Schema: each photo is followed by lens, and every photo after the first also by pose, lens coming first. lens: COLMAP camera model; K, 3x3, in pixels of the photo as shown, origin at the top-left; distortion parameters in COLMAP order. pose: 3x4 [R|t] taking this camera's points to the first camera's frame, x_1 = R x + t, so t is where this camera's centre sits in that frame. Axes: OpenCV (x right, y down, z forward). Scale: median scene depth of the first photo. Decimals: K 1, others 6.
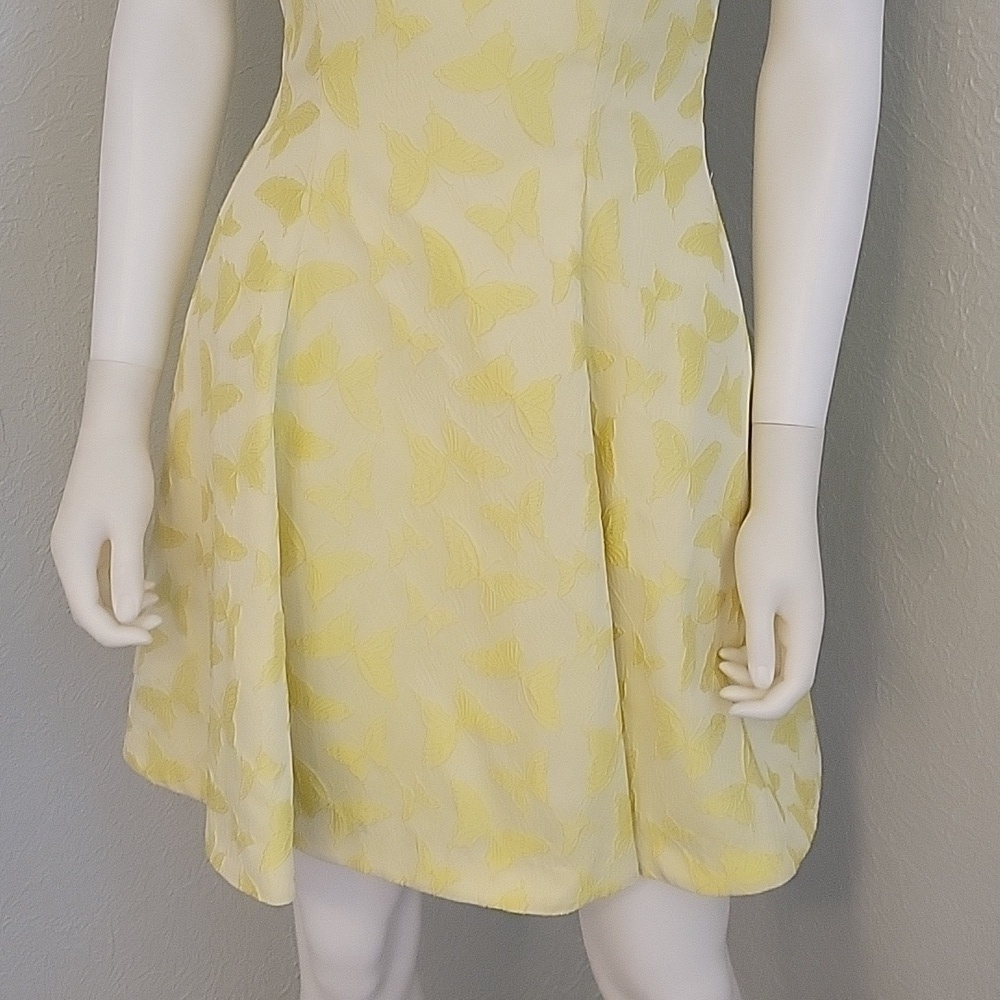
lens RADIAL K [[1663.7, 0, 505.4], [0, 1663.7, 472.5], [0, 0, 1]] dist [0.023413, 0.000000]
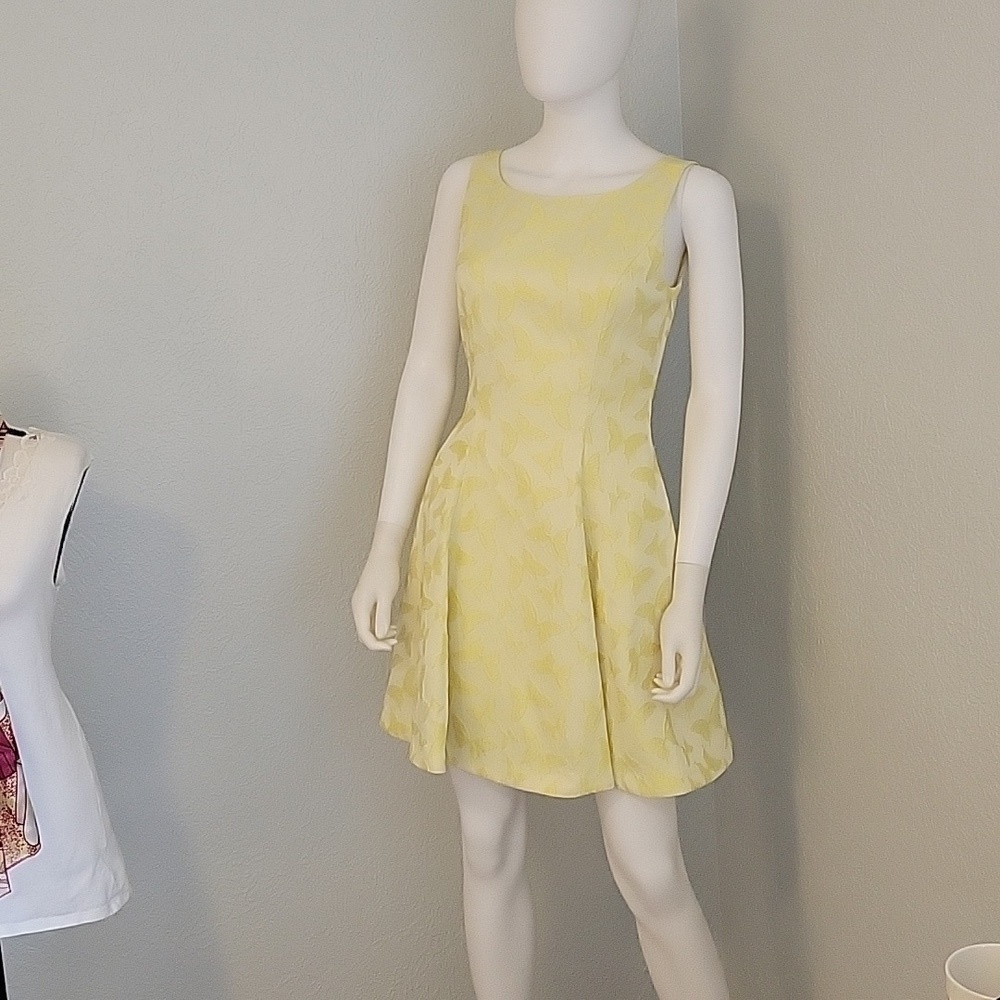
lens RADIAL K [[1663.7, 0, 514.2], [0, 1663.7, 469.1], [0, 0, 1]] dist [0.023413, 0.000000]
pose [[0.974124, 0.031115, -0.223862, 0.440507], [-0.076462, 0.977445, -0.196864, 0.298585], [0.212687, 0.208887, 0.954532, -1.134923]]
